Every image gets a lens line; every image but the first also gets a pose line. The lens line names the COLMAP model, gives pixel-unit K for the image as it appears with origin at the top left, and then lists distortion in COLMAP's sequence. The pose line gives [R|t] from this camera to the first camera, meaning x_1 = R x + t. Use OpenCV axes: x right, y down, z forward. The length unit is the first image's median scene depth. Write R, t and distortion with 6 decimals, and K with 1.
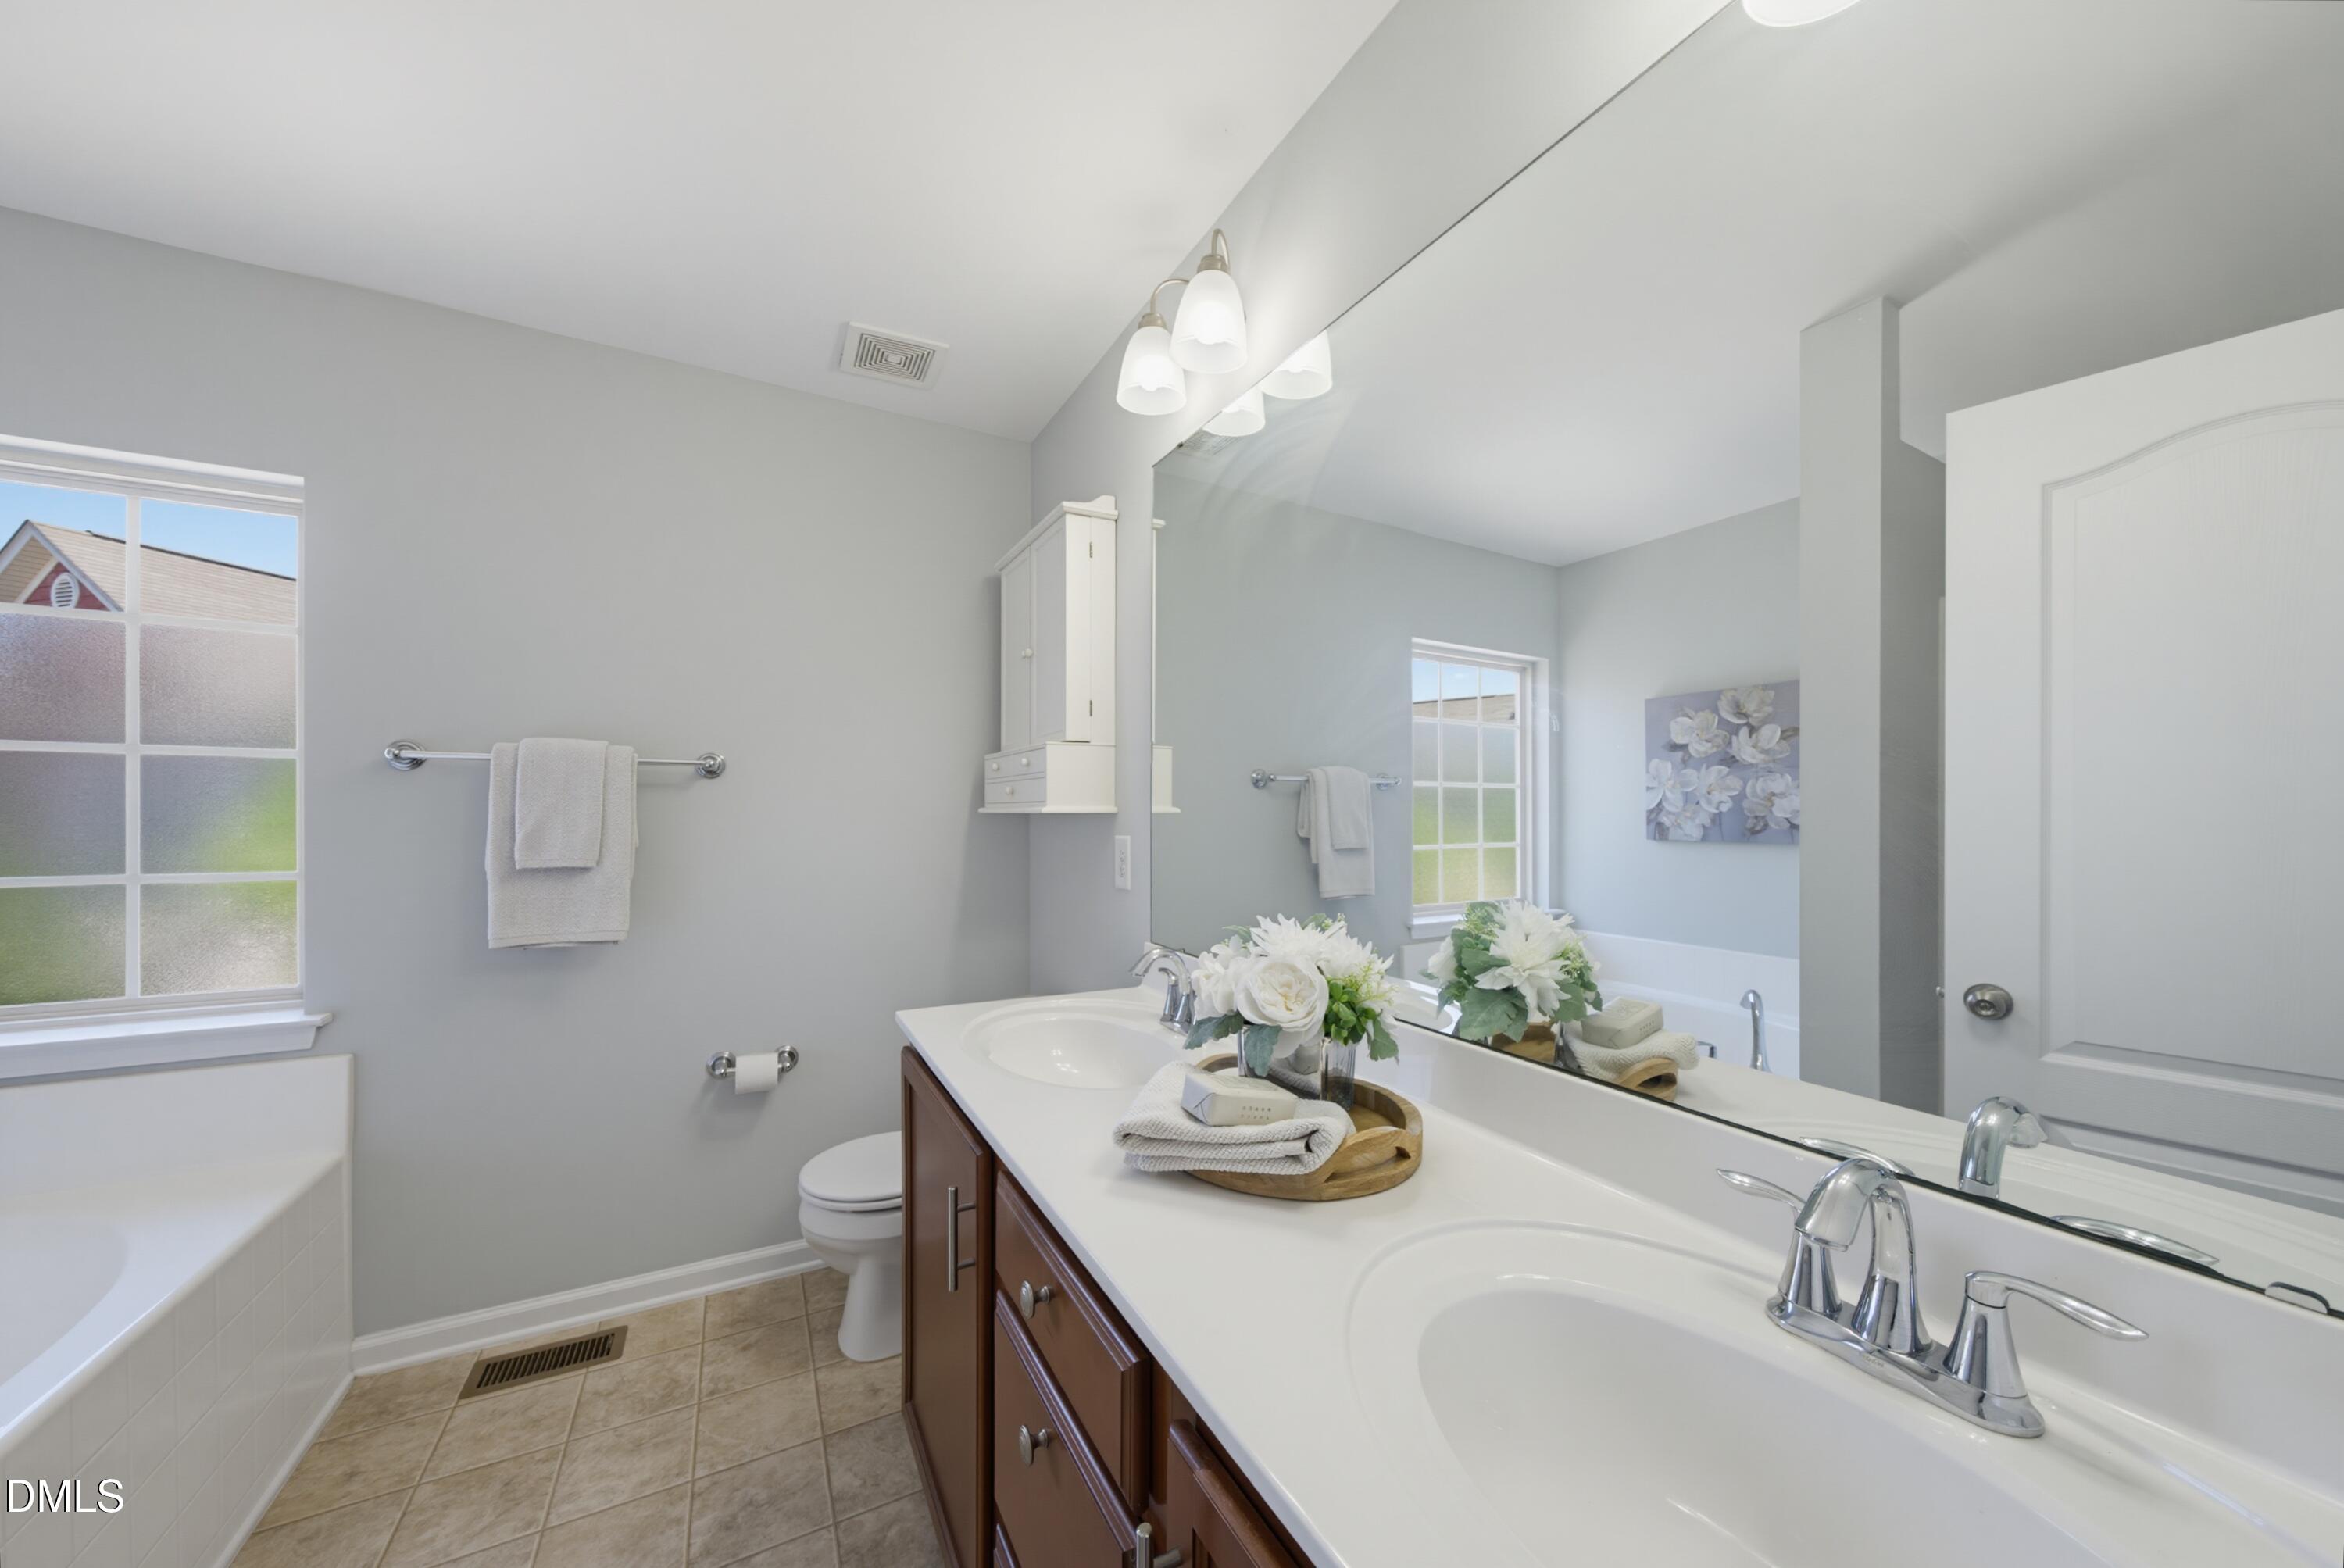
lens RADIAL K [[832.5, 0, 1169.3], [0, 832.5, 820.0], [0, 0, 1]] dist [0.000502, 0.010658]
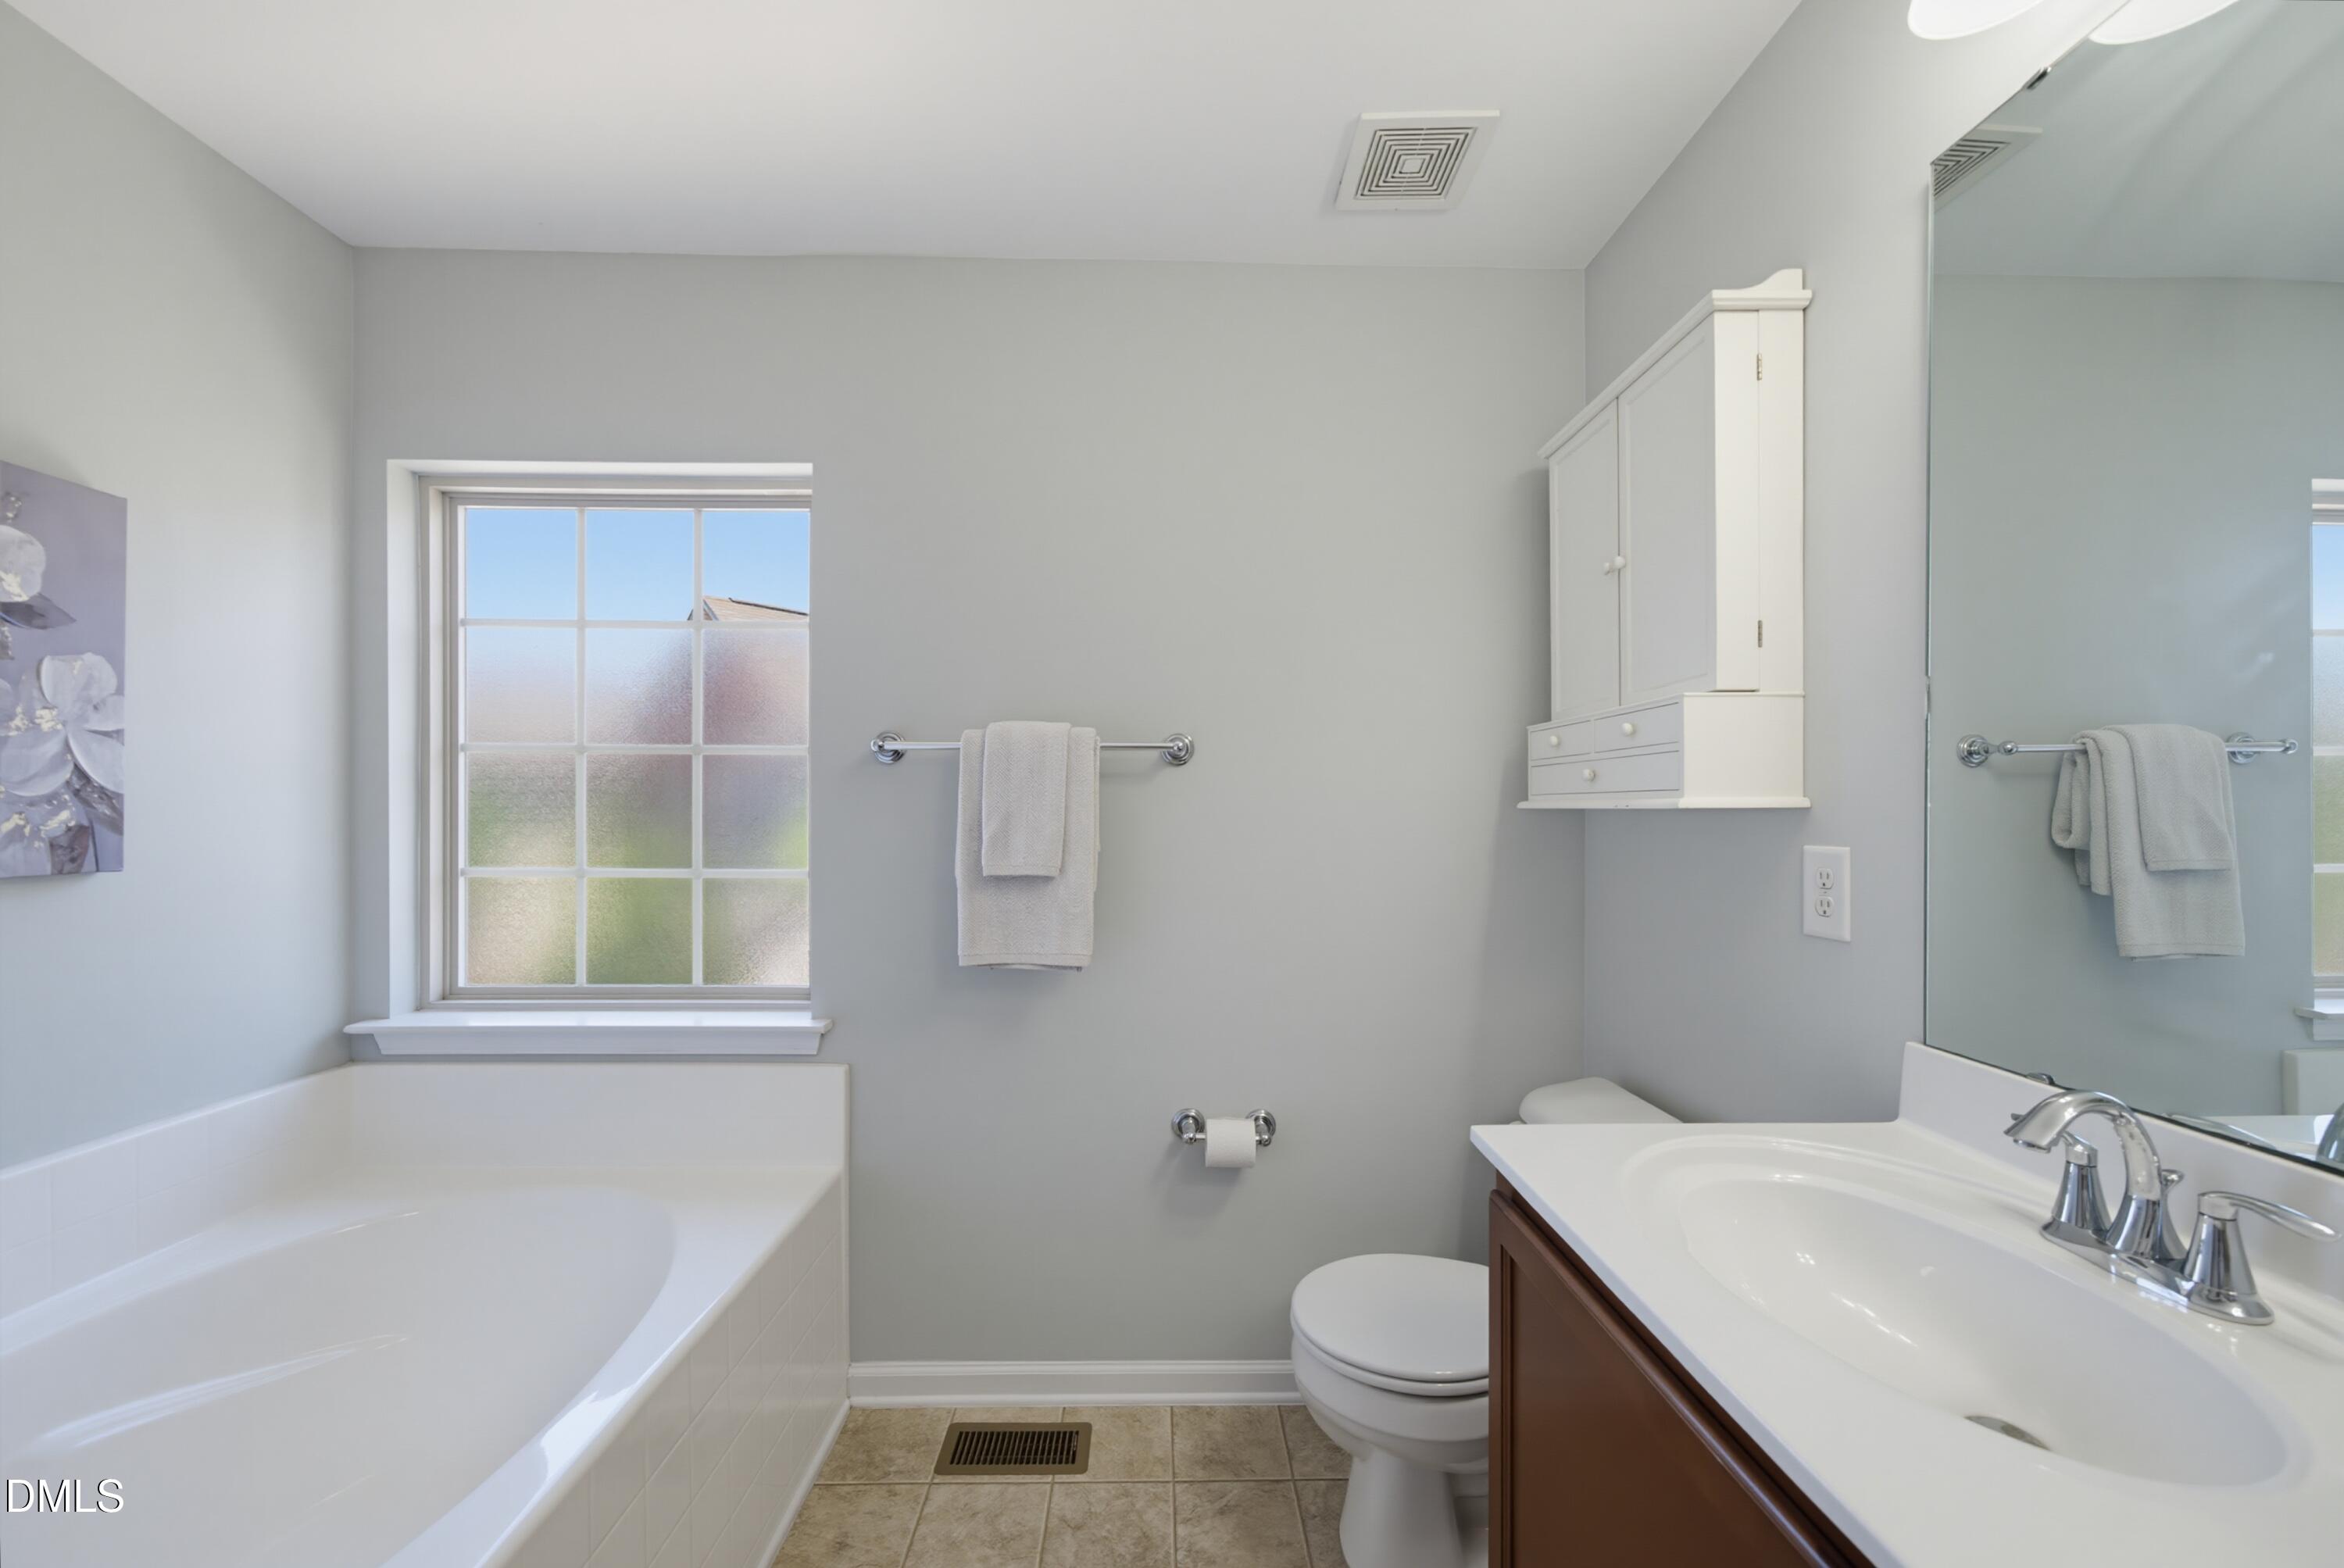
lens RADIAL K [[914.0, 0, 1187.9], [0, 914.0, 819.6], [0, 0, 1]] dist [0.000121, 0.020465]
pose [[0.904203, 0.003132, -0.427092, -0.180908], [-0.002086, 0.999994, 0.002917, -0.001167], [0.427099, -0.001746, 0.904203, 0.229402]]
